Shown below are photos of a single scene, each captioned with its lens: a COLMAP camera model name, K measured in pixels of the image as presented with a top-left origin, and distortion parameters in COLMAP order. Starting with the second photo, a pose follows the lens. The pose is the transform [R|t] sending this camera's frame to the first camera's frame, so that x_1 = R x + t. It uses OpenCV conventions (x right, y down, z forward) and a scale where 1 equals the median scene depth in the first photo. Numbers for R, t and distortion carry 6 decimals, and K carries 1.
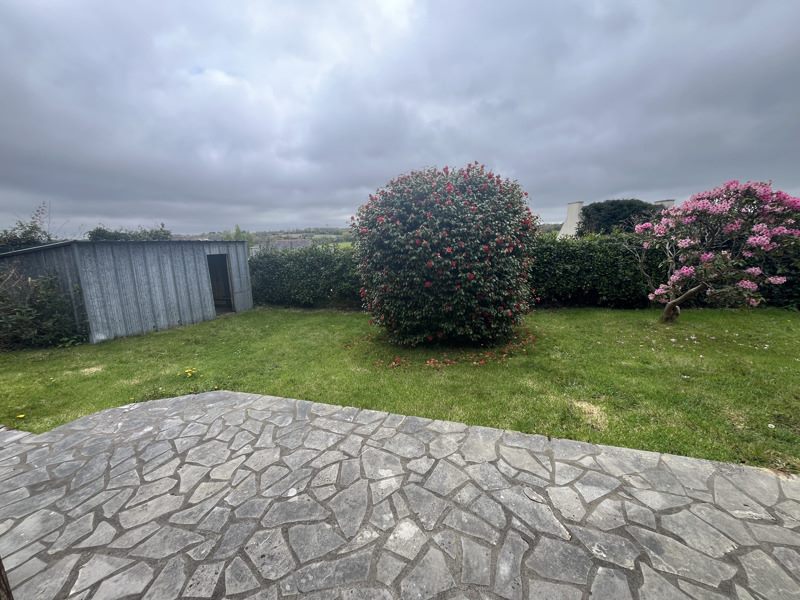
lens RADIAL K [[319.6, 0, 400.9], [0, 319.6, 299.0], [0, 0, 1]] dist [0.002251, 0.000053]
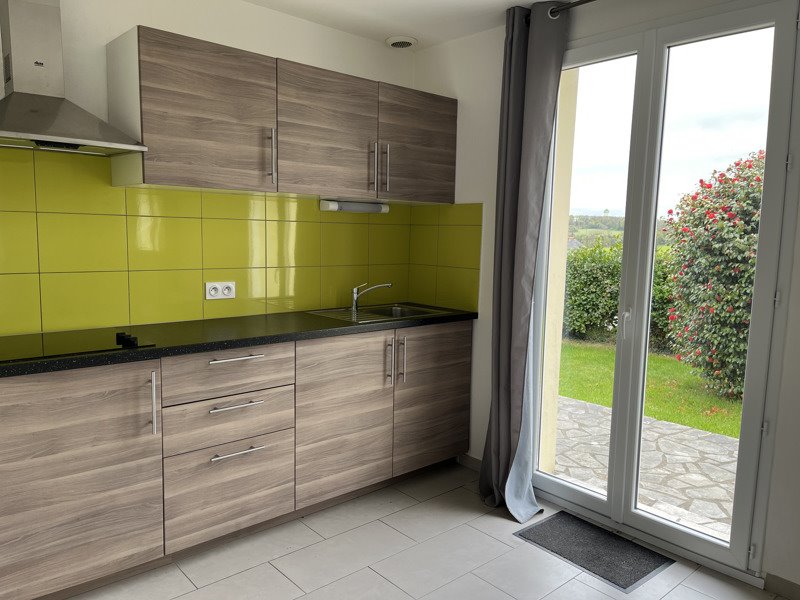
lens RADIAL K [[625.4, 0, 397.2], [0, 625.4, 300.4], [0, 0, 1]] dist [0.045484, -0.002245]
pose [[0.859626, 0.102059, -0.500627, 0.065500], [-0.143374, 0.988661, -0.044636, 0.120819], [0.490395, 0.110148, 0.864511, -0.626267]]
